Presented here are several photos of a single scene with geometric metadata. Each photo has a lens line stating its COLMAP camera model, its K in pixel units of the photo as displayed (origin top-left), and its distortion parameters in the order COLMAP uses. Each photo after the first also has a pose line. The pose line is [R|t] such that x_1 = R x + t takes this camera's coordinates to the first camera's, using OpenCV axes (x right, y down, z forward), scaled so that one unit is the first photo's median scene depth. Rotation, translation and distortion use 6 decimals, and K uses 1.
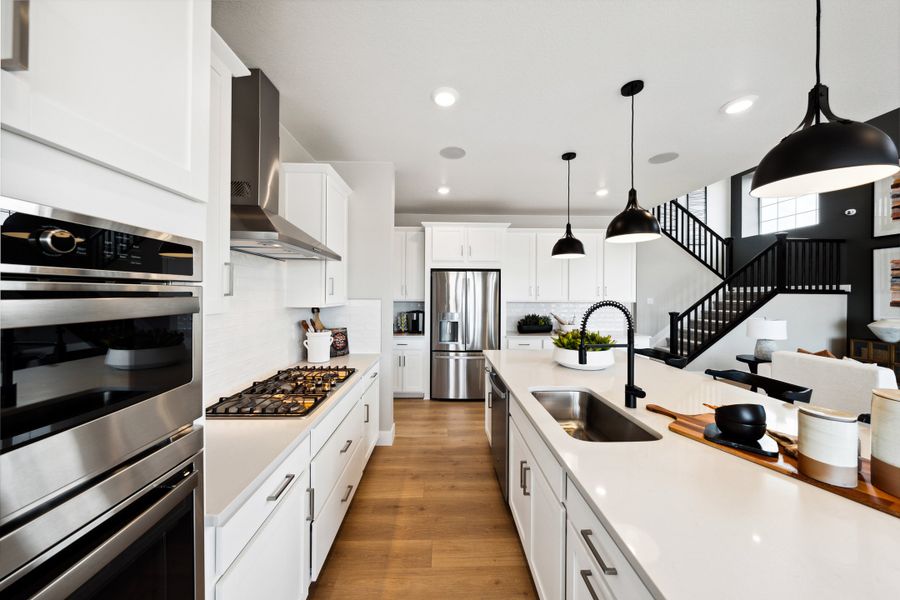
lens RADIAL K [[306.3, 0, 454.3], [0, 306.3, 295.3], [0, 0, 1]] dist [0.002146, 0.000330]
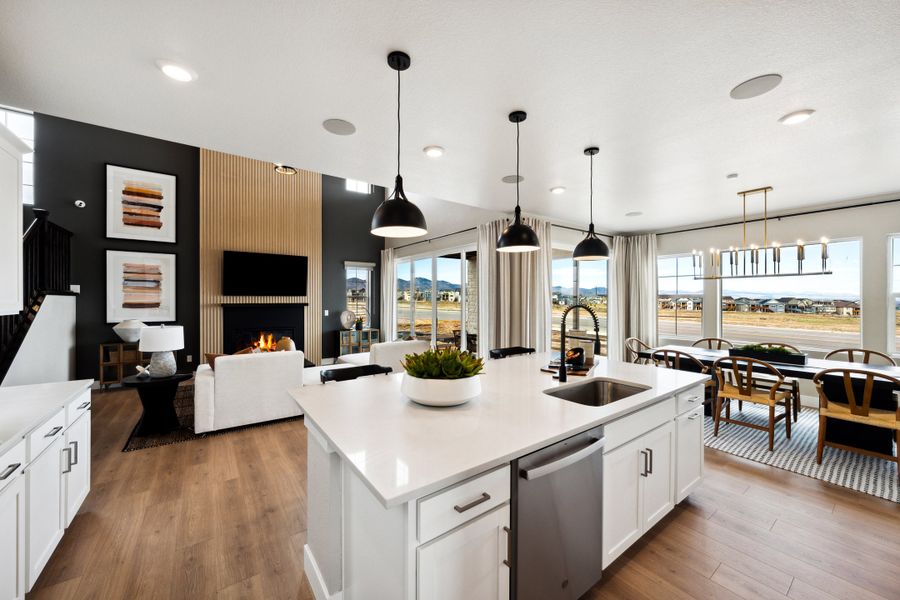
lens RADIAL K [[335.7, 0, 447.3], [0, 335.7, 300.5], [0, 0, 1]] dist [-0.003795, 0.001110]
pose [[-0.555003, -0.009472, 0.831794, -0.119435], [-0.002500, 0.999950, 0.009719, -0.002617], [-0.831844, 0.003314, -0.554999, 0.707805]]
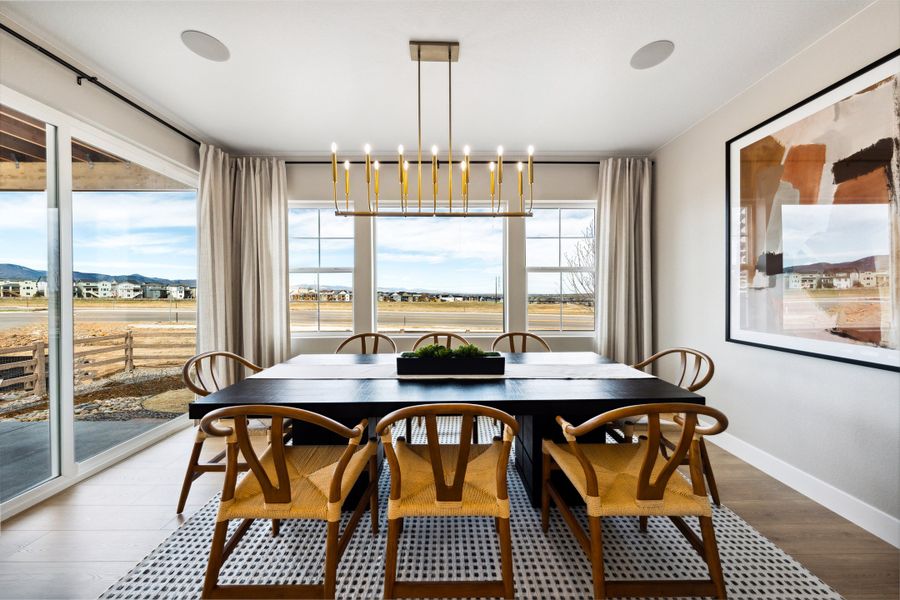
lens RADIAL K [[306.0, 0, 452.1], [0, 306.0, 298.4], [0, 0, 1]] dist [-0.005610, 0.000973]
pose [[-0.999674, -0.003790, 0.025258, 0.103170], [-0.003256, 0.999771, 0.021141, 0.040064], [-0.025333, 0.021052, -0.999457, 0.047346]]
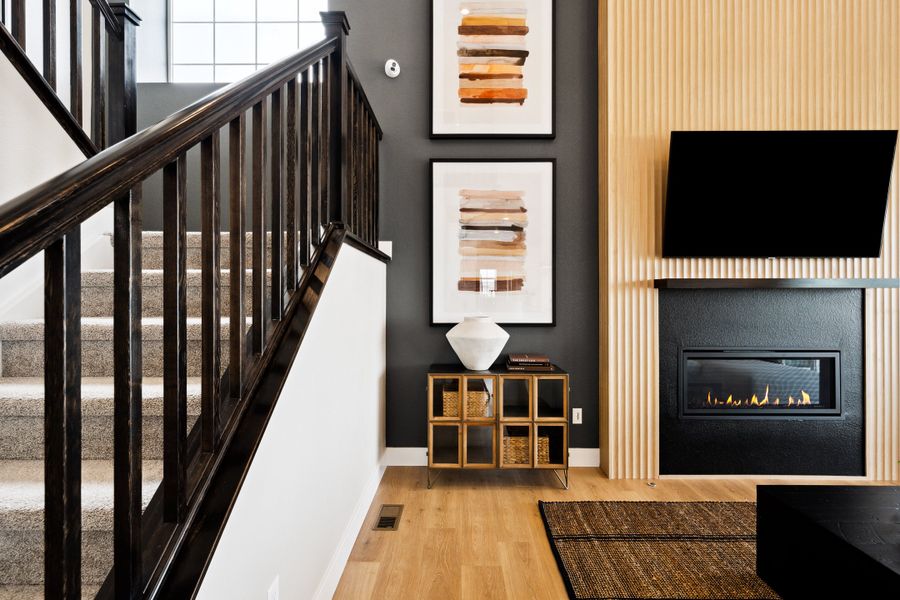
lens RADIAL K [[434.7, 0, 454.3], [0, 434.7, 296.2], [0, 0, 1]] dist [0.002369, -0.000988]
pose [[0.046836, -0.004244, 0.998894, 0.756885], [0.003397, 0.999986, 0.004090, 0.041716], [-0.998897, 0.003202, 0.046850, 0.962951]]
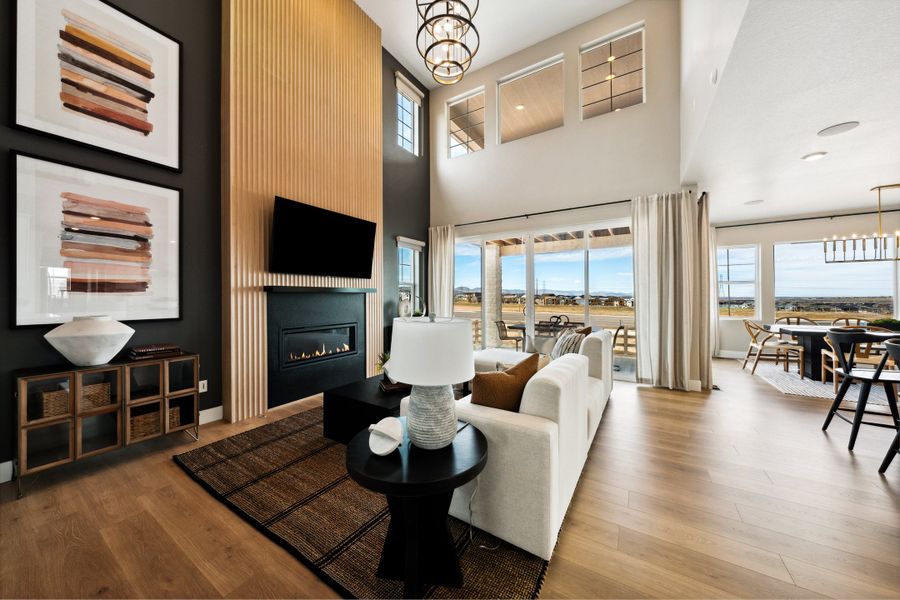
lens RADIAL K [[306.0, 0, 451.8], [0, 306.0, 295.6], [0, 0, 1]] dist [-0.005610, 0.000973]
pose [[-0.829153, 0.001285, 0.559020, 0.663480], [0.002080, 0.999998, 0.000787, 0.043251], [-0.559018, 0.001816, -0.829154, 1.035250]]
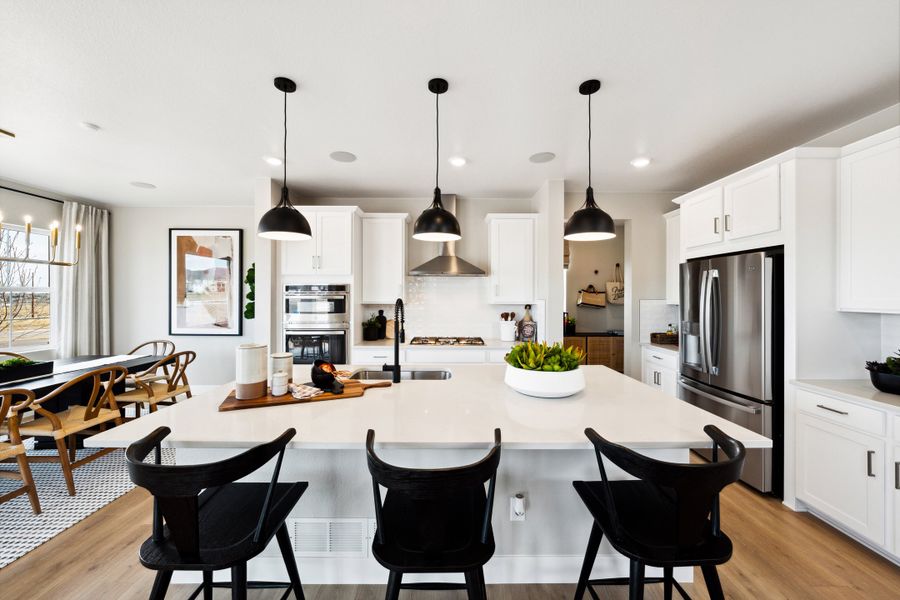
lens RADIAL K [[335.7, 0, 450.0], [0, 335.7, 296.4], [0, 0, 1]] dist [-0.003795, 0.001110]
pose [[-0.039588, -0.002544, -0.999213, 0.615117], [-0.004857, 0.999985, -0.002353, 0.003118], [0.999204, 0.004760, -0.039600, 0.403620]]
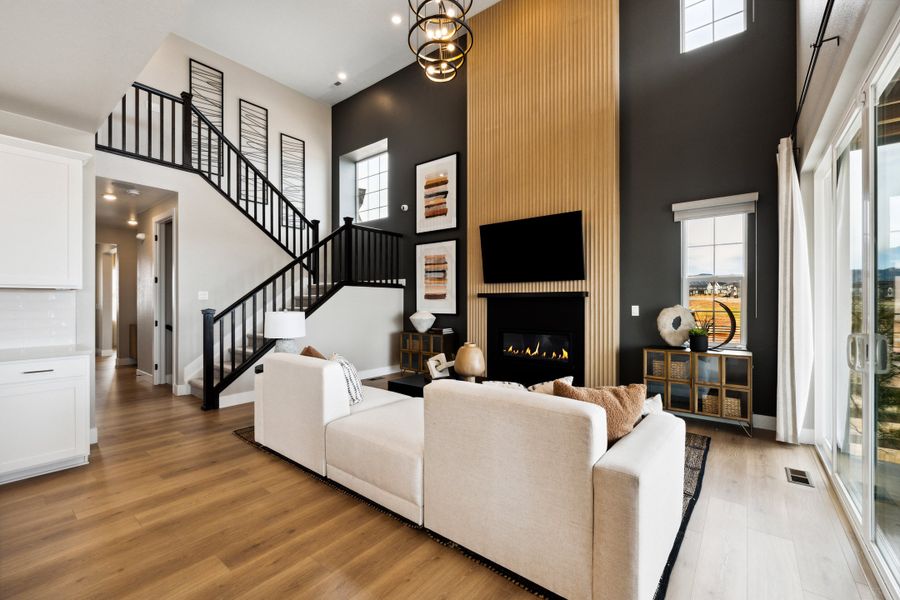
lens RADIAL K [[376.8, 0, 451.6], [0, 376.8, 302.2], [0, 0, 1]] dist [-0.002750, -0.001334]
pose [[0.648203, -0.004707, 0.761453, 0.474677], [0.005406, 0.999984, 0.001580, 0.044587], [-0.761448, 0.003092, 0.648219, 0.081196]]
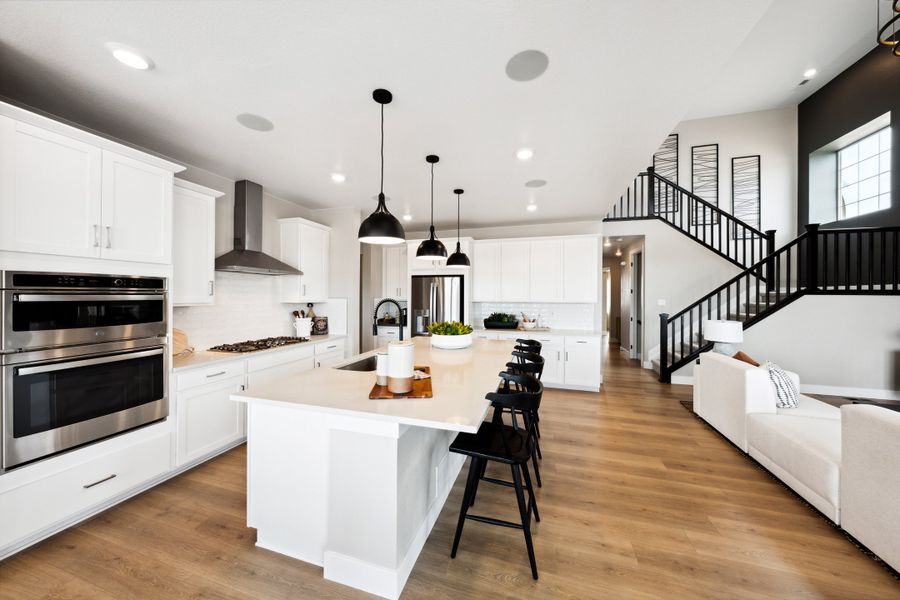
lens RADIAL K [[306.0, 0, 451.3], [0, 306.0, 295.8], [0, 0, 1]] dist [-0.005610, 0.000973]
pose [[0.944318, 0.000686, -0.329034, 0.431291], [-0.002139, 0.999990, -0.004053, 0.003128], [0.329027, 0.004531, 0.944310, -0.144558]]
